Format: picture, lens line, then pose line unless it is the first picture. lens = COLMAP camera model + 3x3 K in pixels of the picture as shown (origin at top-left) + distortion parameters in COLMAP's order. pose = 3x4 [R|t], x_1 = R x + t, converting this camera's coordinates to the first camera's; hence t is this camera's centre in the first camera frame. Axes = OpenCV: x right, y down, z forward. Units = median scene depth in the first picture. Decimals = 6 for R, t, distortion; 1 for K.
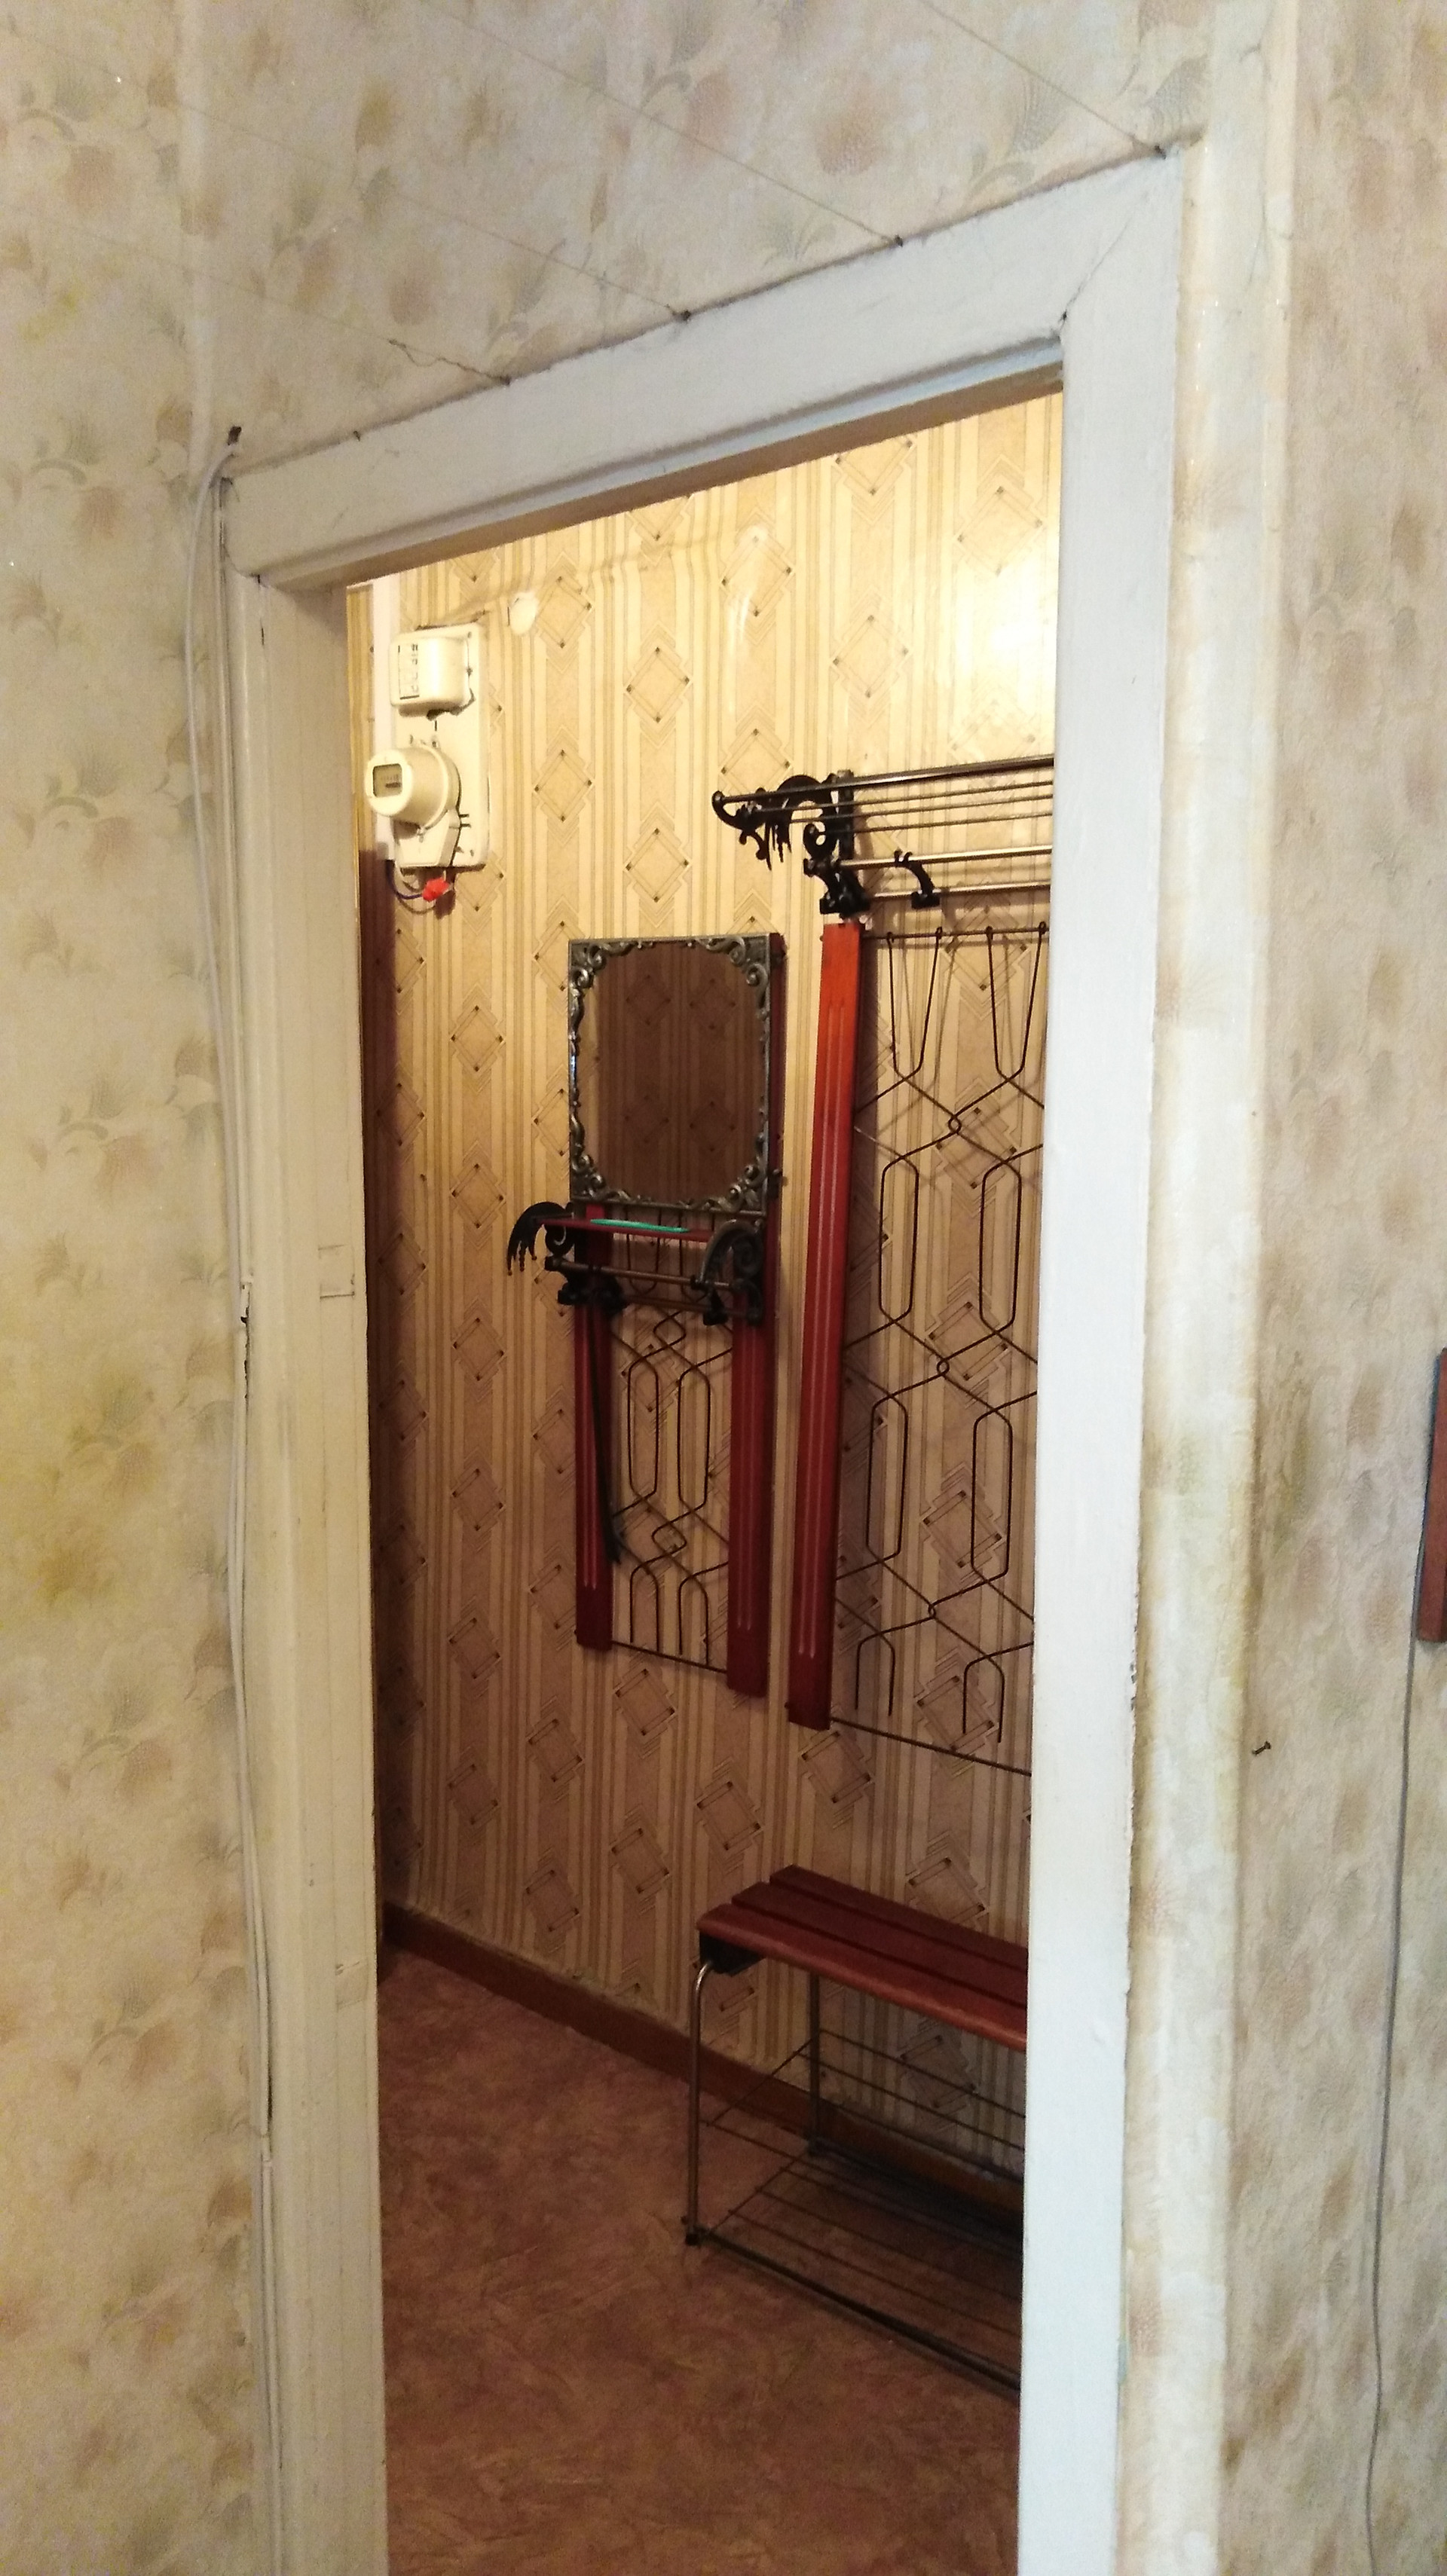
lens RADIAL K [[1879.6, 0, 723.5], [0, 1879.6, 1288.0], [0, 0, 1]] dist [0.007997, -0.029734]
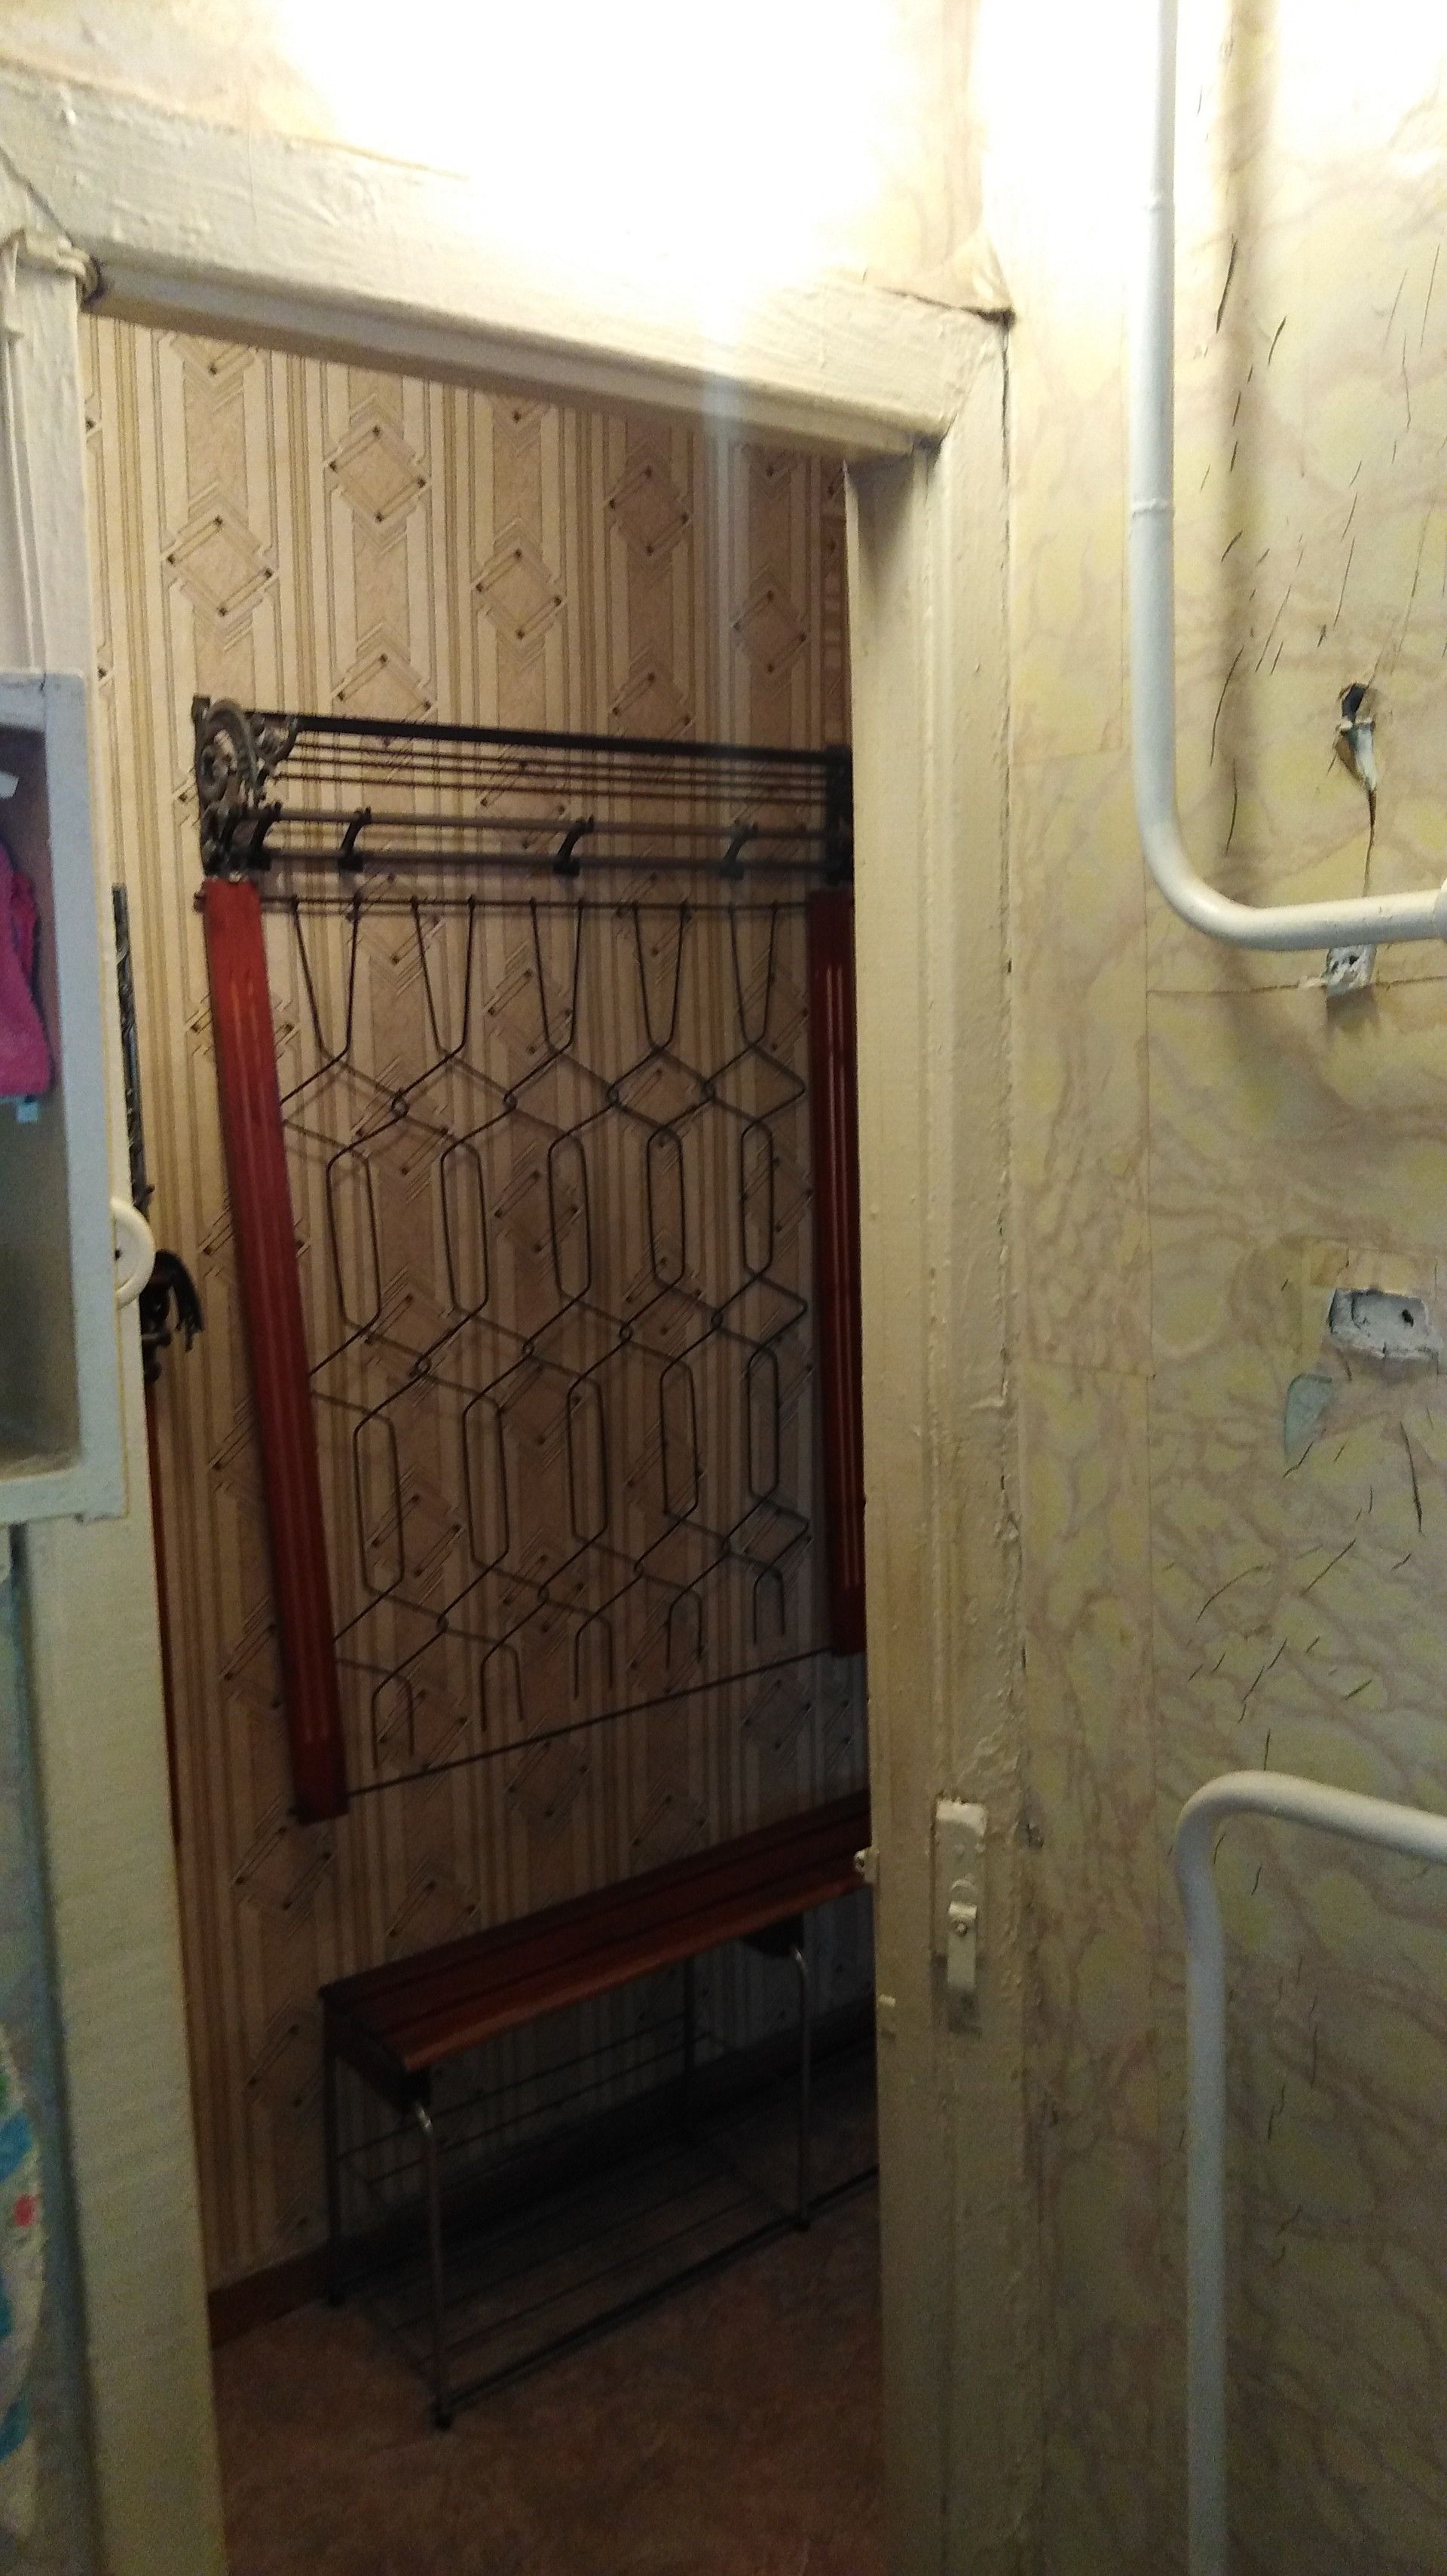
lens RADIAL K [[1946.6, 0, 723.5], [0, 1946.6, 1288.0], [0, 0, 1]] dist [-0.014874, 0.037166]
pose [[0.220295, -0.147025, 0.964289, -0.787175], [0.141606, 0.982923, 0.117516, -0.089637], [-0.965100, 0.110661, 0.237353, 0.626135]]
